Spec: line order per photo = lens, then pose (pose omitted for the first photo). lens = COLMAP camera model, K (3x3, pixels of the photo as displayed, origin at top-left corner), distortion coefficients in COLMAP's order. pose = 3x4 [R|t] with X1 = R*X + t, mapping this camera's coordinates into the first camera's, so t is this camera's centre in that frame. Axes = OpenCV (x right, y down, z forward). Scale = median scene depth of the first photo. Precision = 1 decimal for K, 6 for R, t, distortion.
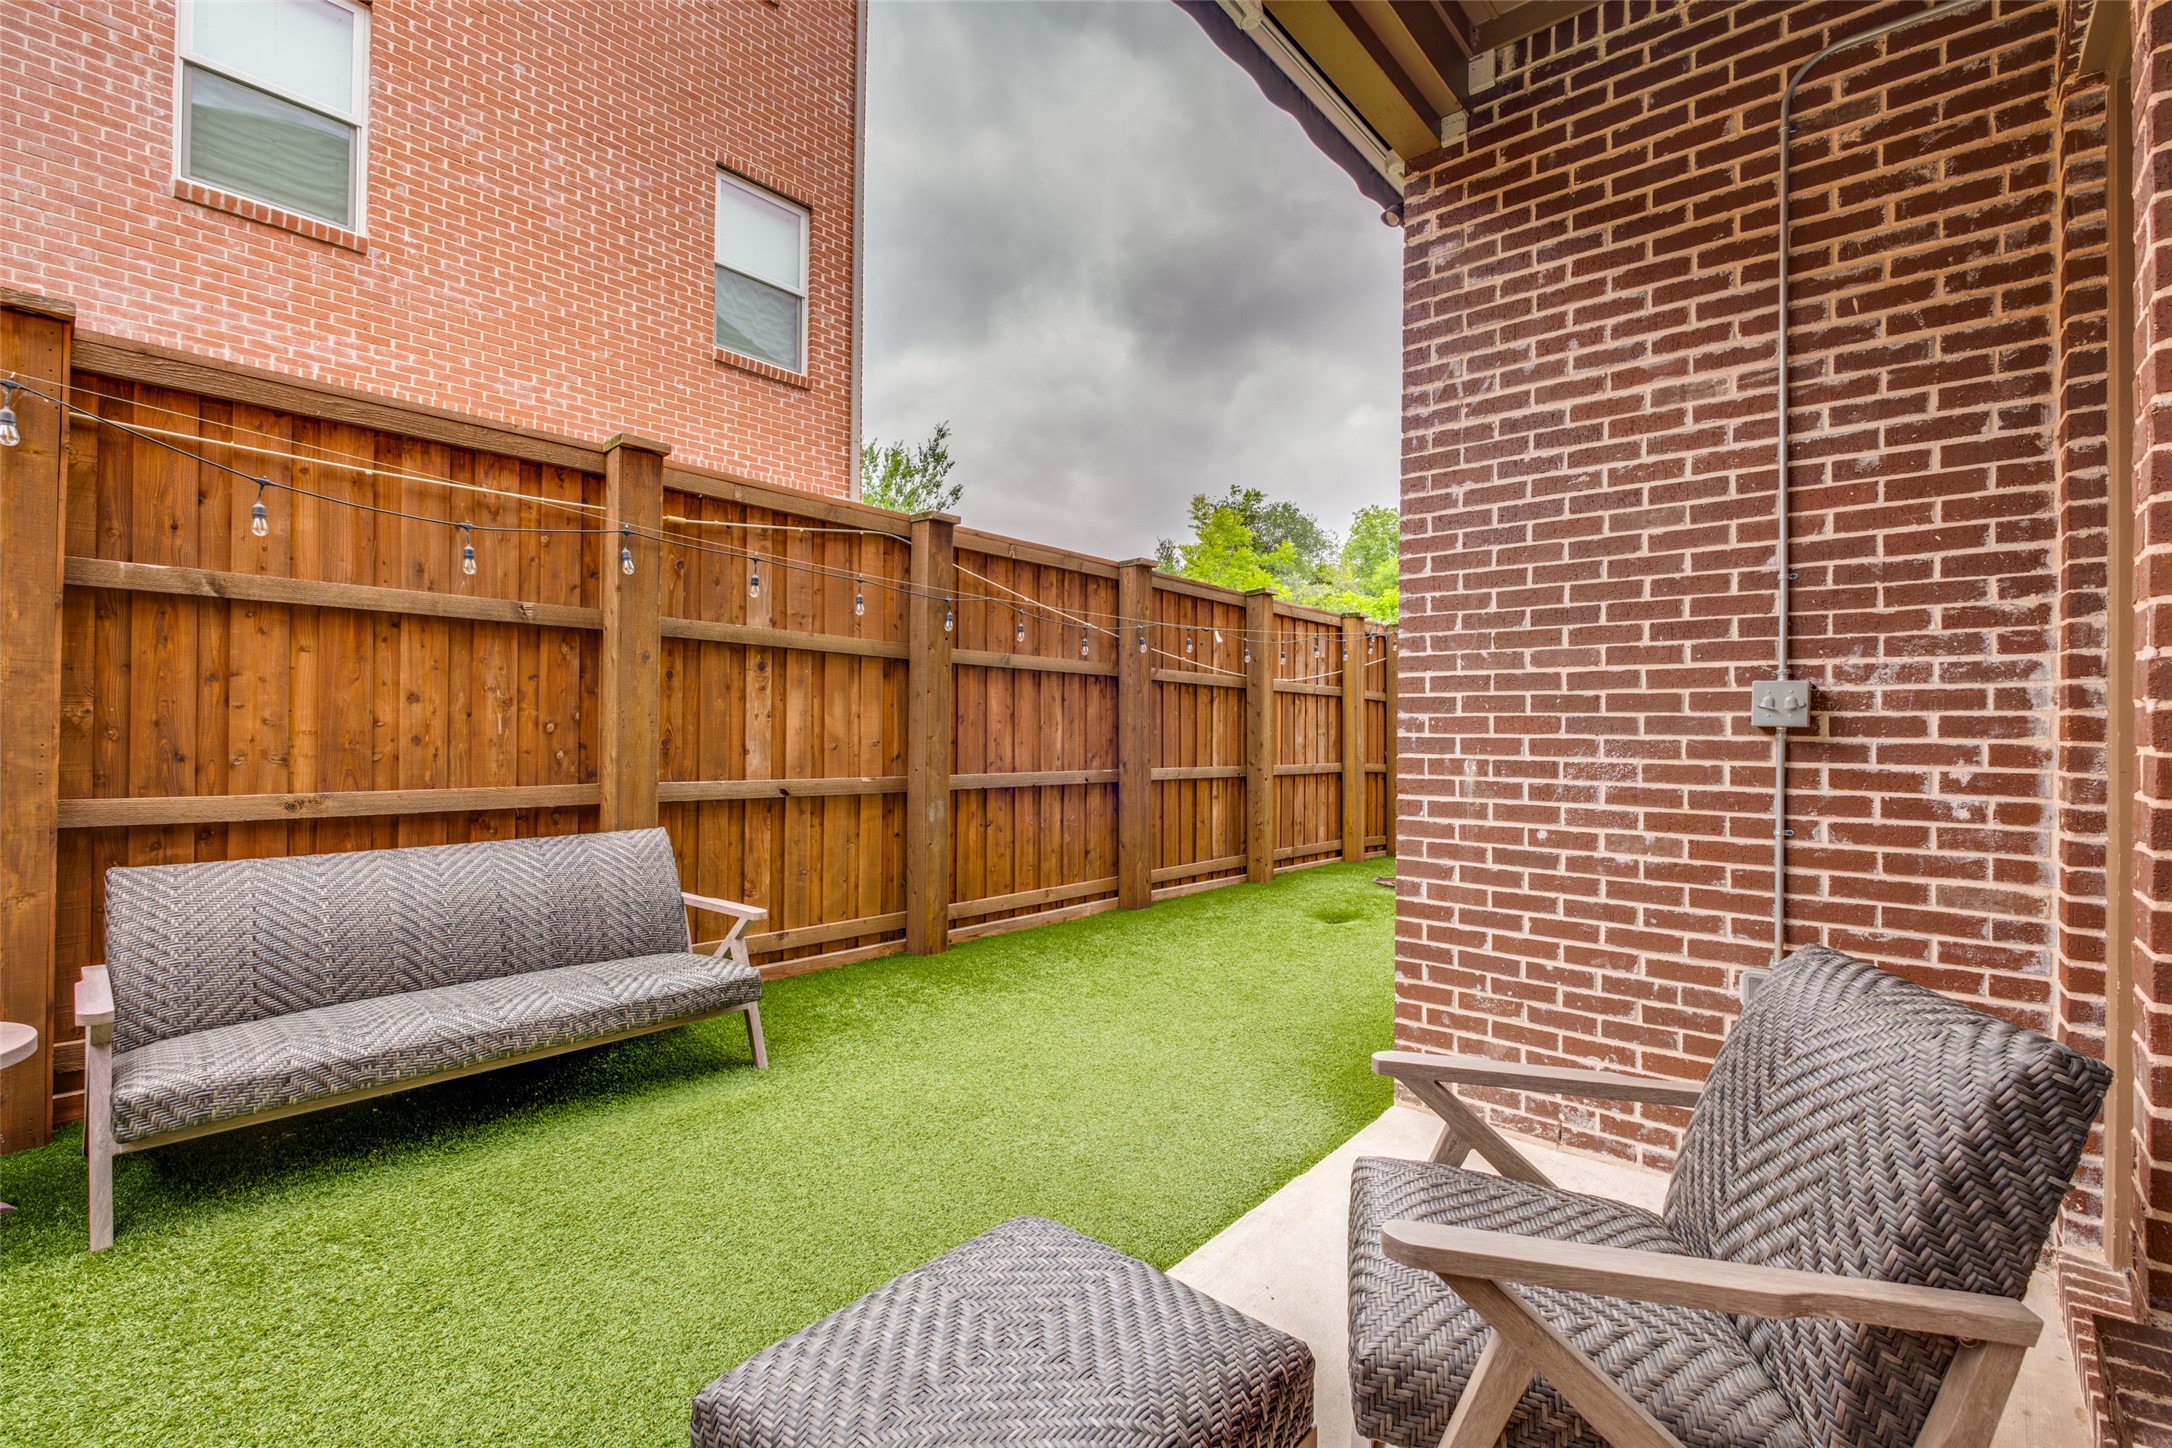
lens RADIAL K [[946.6, 0, 1091.9], [0, 946.6, 721.2], [0, 0, 1]] dist [0.000169, -0.000101]
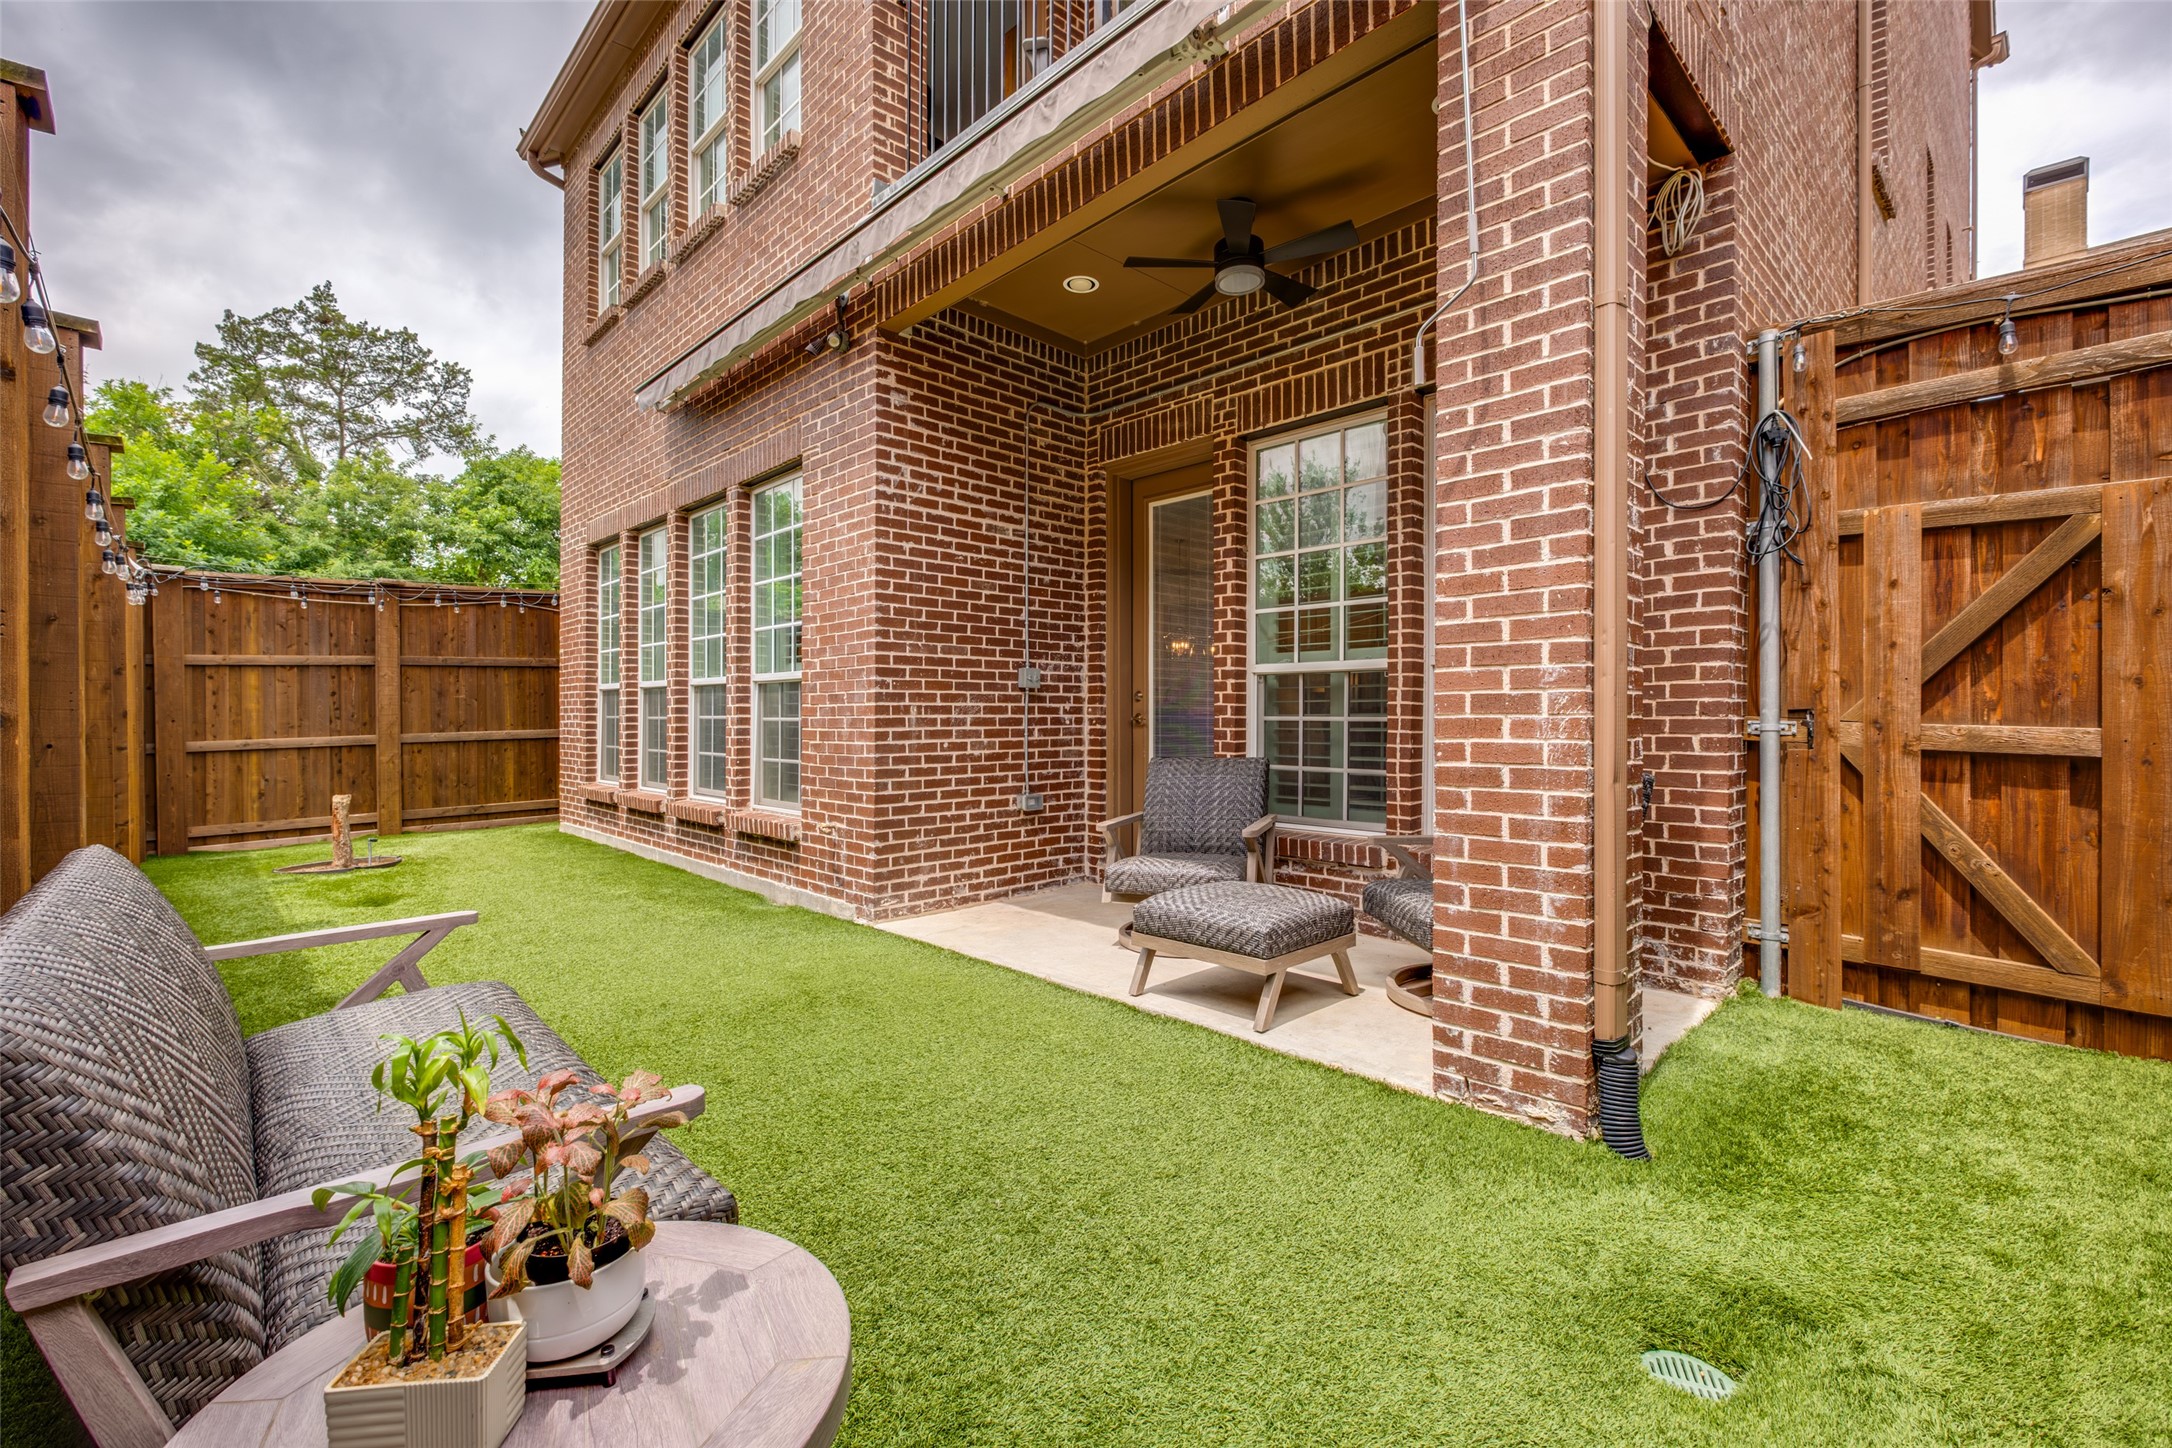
lens RADIAL K [[946.6, 0, 1091.9], [0, 946.6, 721.2], [0, 0, 1]] dist [0.000169, -0.000101]
pose [[0.084329, -0.014868, 0.996327, -1.347511], [-0.005396, 0.999867, 0.015378, 0.043257], [-0.996423, -0.006673, 0.084238, 0.560023]]
